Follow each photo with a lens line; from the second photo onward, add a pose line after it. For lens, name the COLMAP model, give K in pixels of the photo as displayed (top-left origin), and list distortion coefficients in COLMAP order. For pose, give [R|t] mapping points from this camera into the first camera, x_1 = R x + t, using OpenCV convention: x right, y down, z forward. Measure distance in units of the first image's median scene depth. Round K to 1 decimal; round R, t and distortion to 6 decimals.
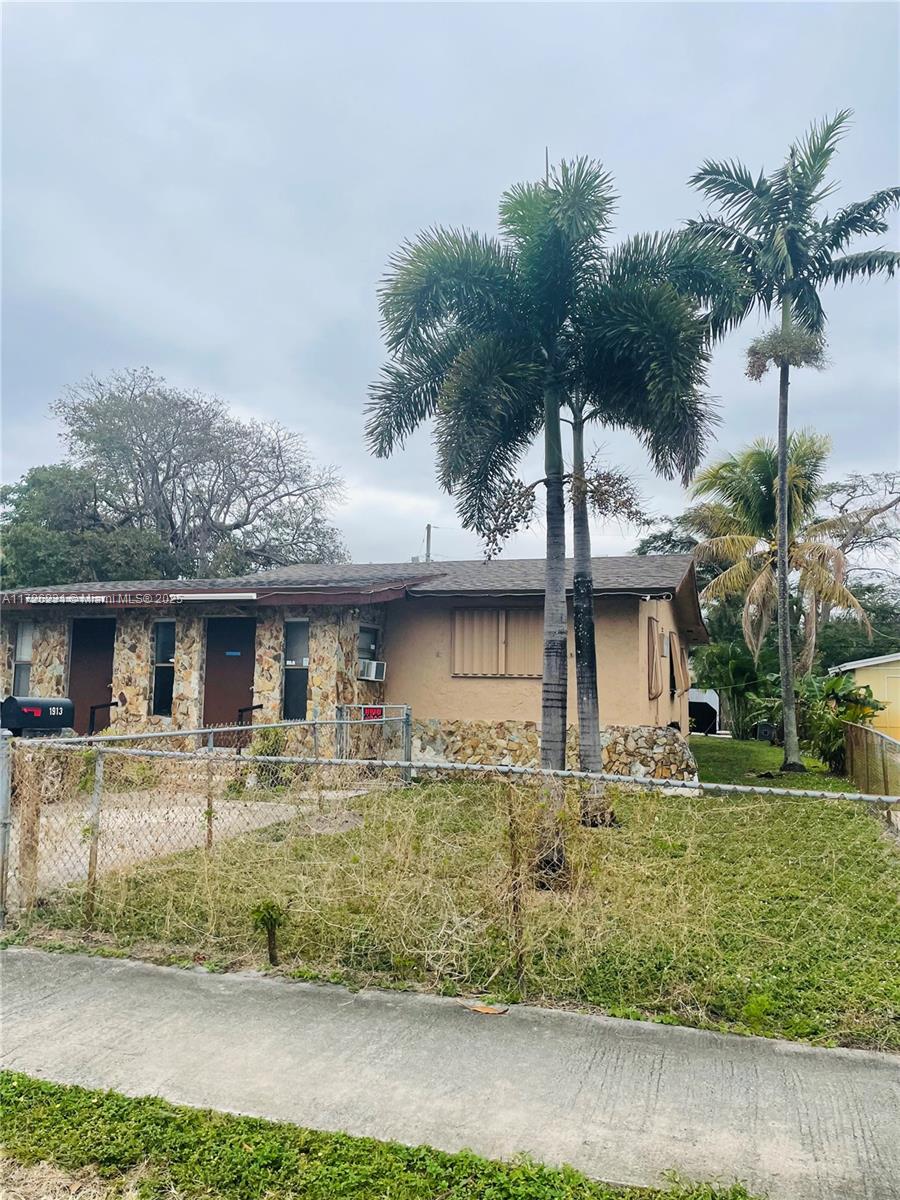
lens RADIAL K [[901.3, 0, 448.3], [0, 901.3, 598.6], [0, 0, 1]] dist [0.076812, -0.011763]
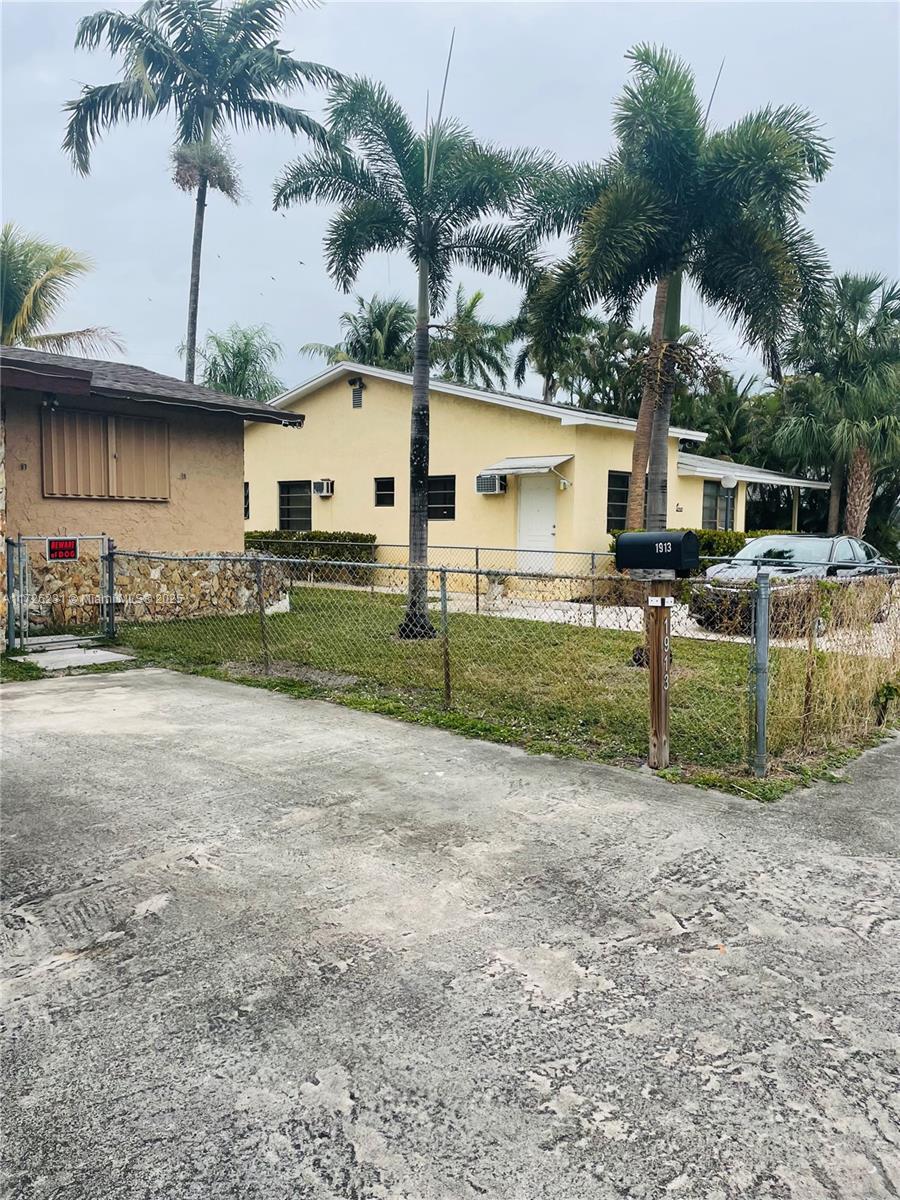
lens RADIAL K [[901.3, 0, 451.5], [0, 901.3, 601.2], [0, 0, 1]] dist [0.076812, -0.011763]
pose [[0.386051, -0.088065, 0.918264, -0.594351], [-0.092018, 0.986792, 0.133323, 0.038762], [-0.917876, -0.135966, 0.372849, 0.386695]]
